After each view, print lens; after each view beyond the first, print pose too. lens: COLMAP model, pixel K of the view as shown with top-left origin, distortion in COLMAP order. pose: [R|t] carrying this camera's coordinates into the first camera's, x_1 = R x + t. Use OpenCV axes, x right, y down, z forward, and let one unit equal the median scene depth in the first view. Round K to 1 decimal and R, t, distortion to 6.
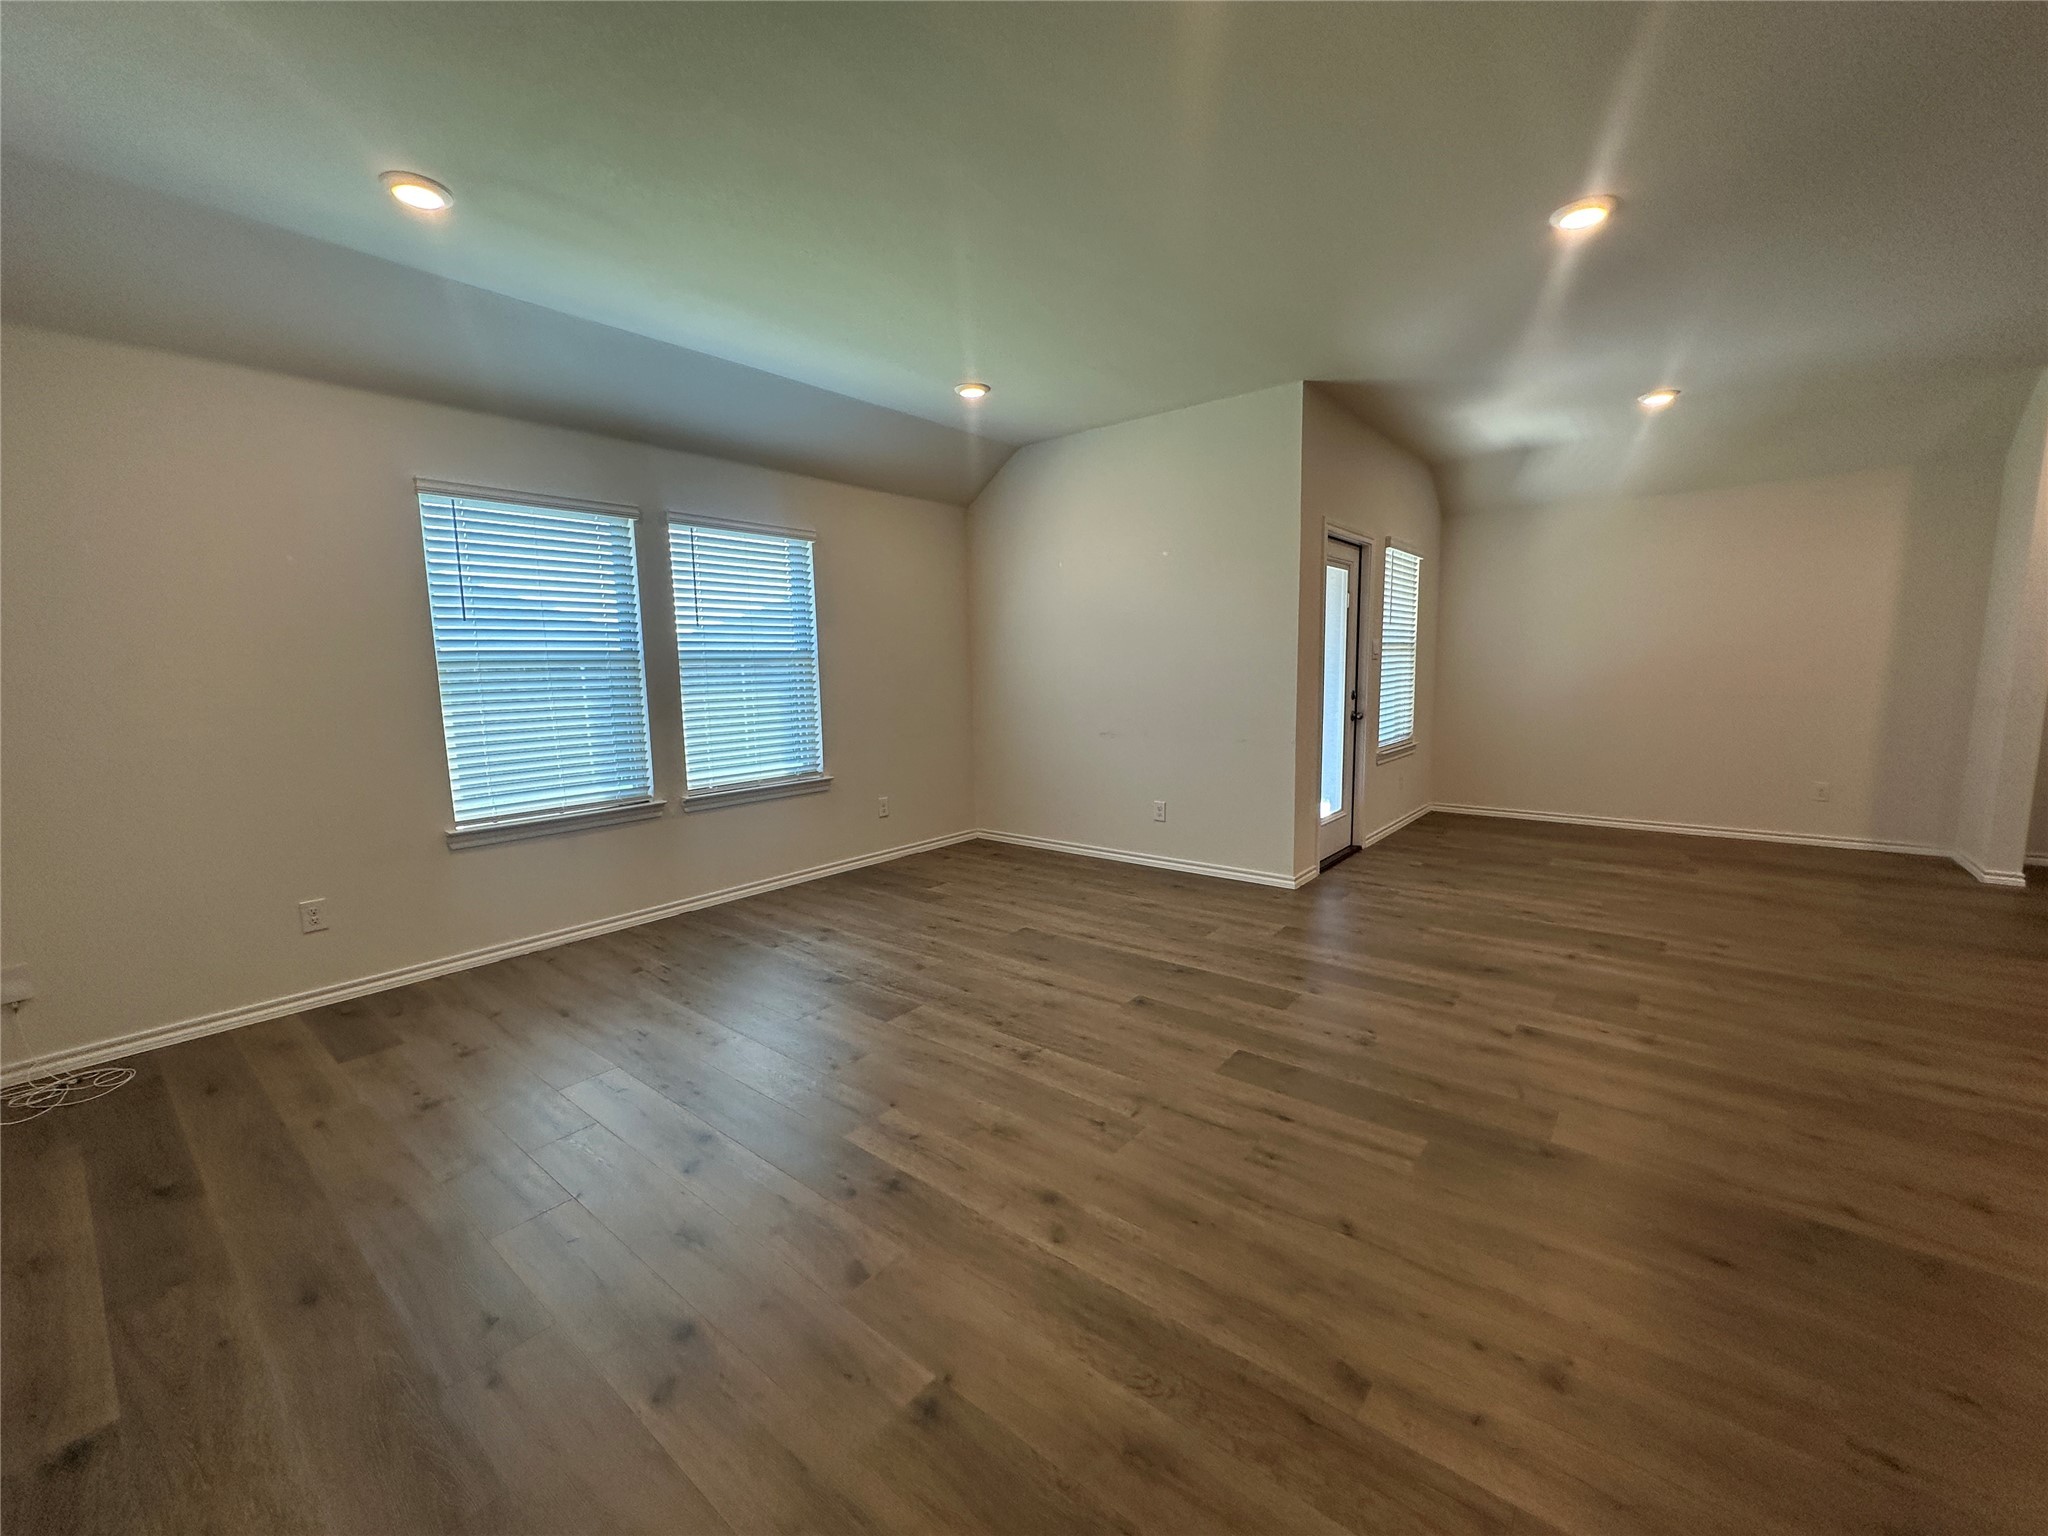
lens RADIAL K [[819.7, 0, 1007.6], [0, 819.7, 781.2], [0, 0, 1]] dist [-0.001120, 0.000478]
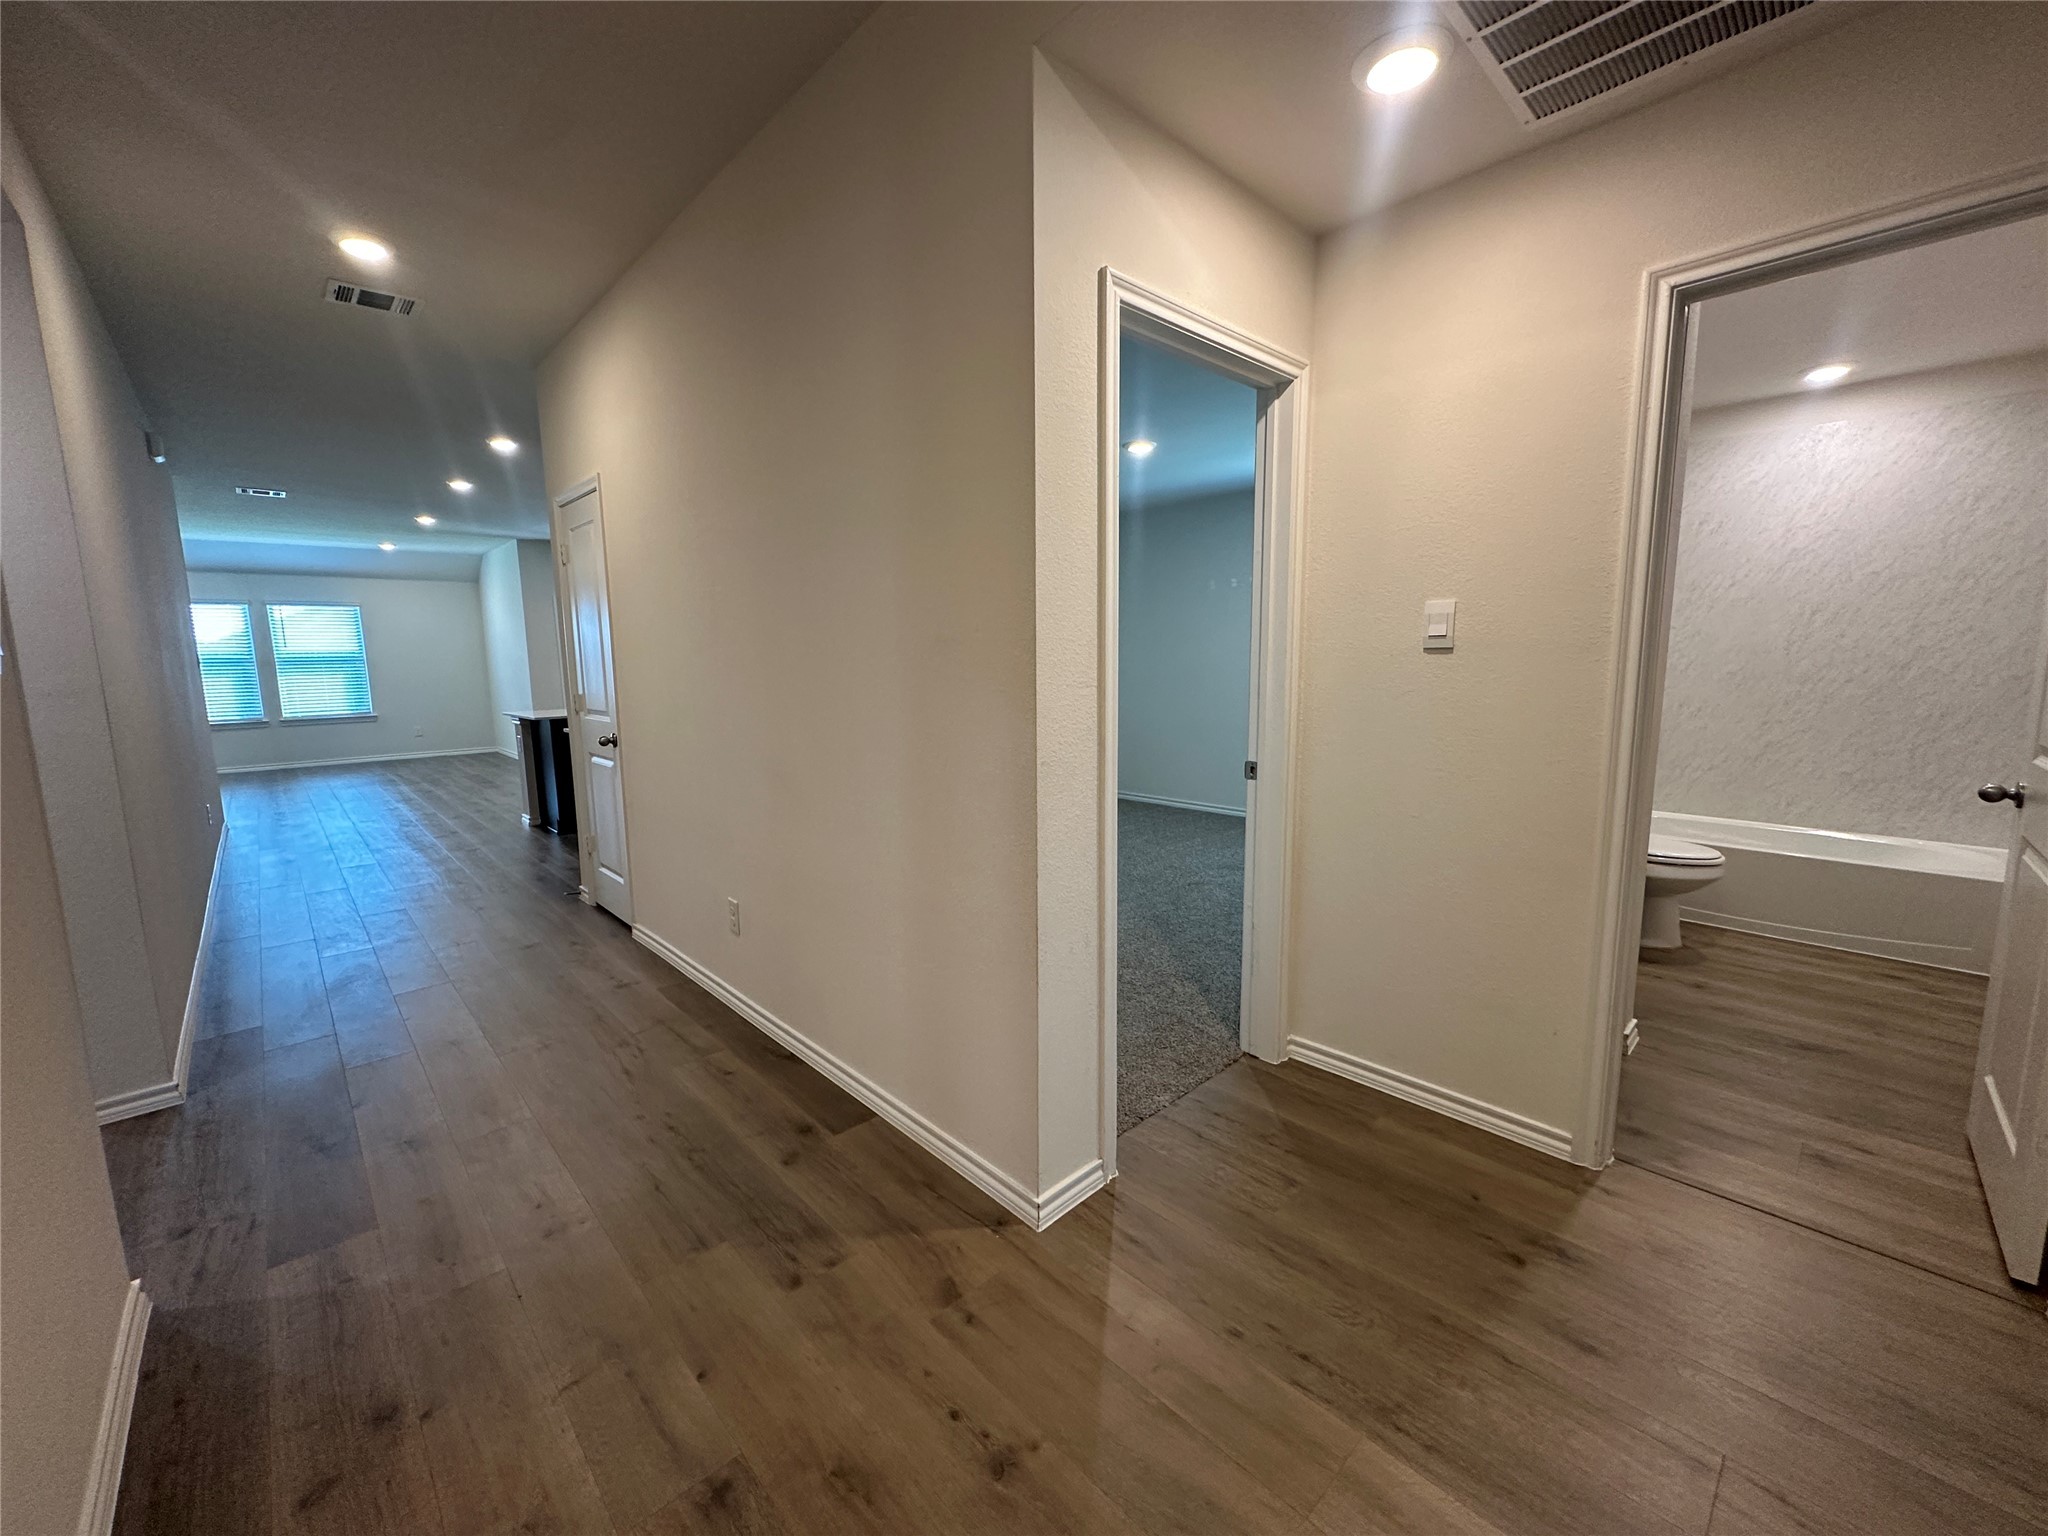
lens RADIAL K [[819.7, 0, 1017.8], [0, 819.7, 770.4], [0, 0, 1]] dist [-0.001120, 0.000478]
pose [[0.990341, 0.018227, -0.137452, 2.096909], [-0.018468, 0.999829, -0.000477, 0.132767], [0.137420, 0.003011, 0.990508, -1.078415]]
